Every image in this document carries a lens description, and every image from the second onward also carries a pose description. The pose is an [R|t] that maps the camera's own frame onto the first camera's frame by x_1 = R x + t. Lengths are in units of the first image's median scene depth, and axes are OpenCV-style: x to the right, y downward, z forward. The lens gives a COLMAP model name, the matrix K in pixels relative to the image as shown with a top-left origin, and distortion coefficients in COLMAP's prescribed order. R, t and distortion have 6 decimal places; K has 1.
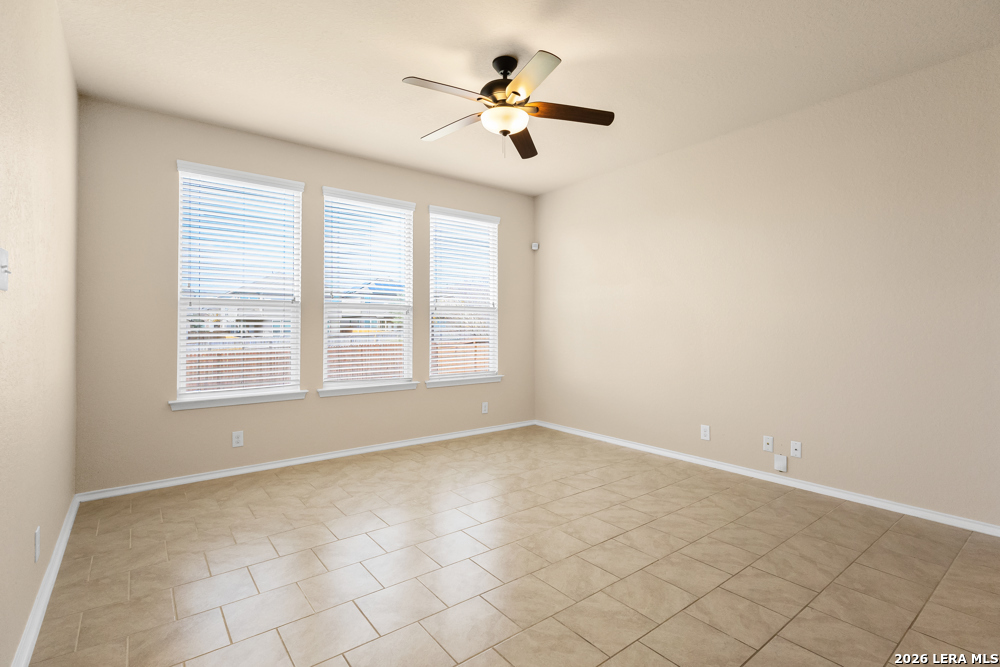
lens RADIAL K [[467.2, 0, 502.5], [0, 467.2, 330.7], [0, 0, 1]] dist [-0.000424, 0.000066]
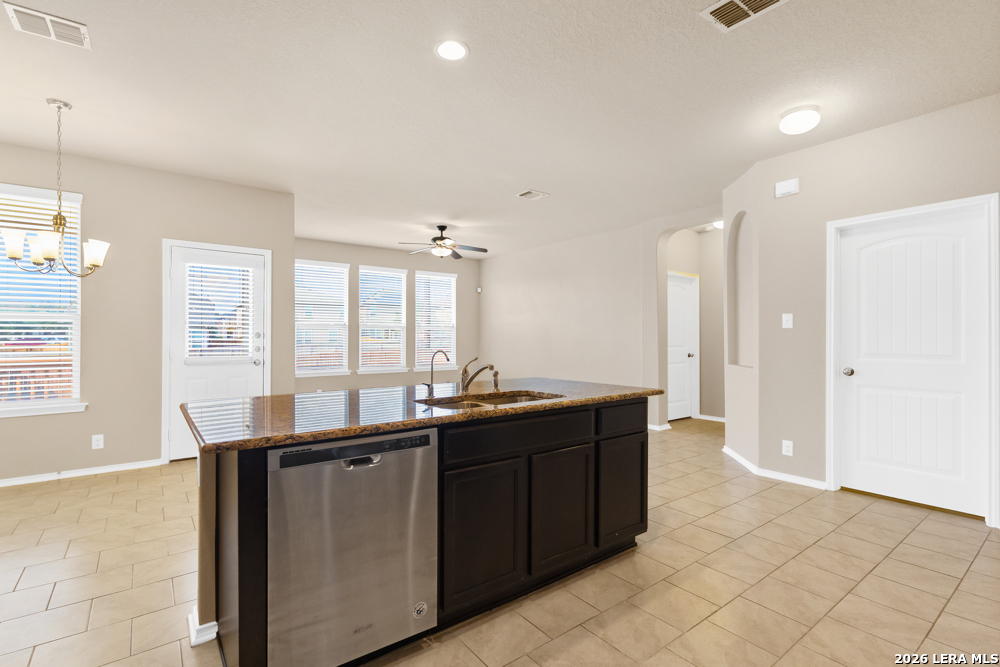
lens RADIAL K [[467.2, 0, 497.8], [0, 467.2, 334.3], [0, 0, 1]] dist [-0.000424, 0.000066]
pose [[0.999834, 0.001642, -0.018173, 0.089637], [-0.001875, 0.999916, -0.012791, -0.000092], [0.018151, 0.012823, 0.999753, -0.366597]]
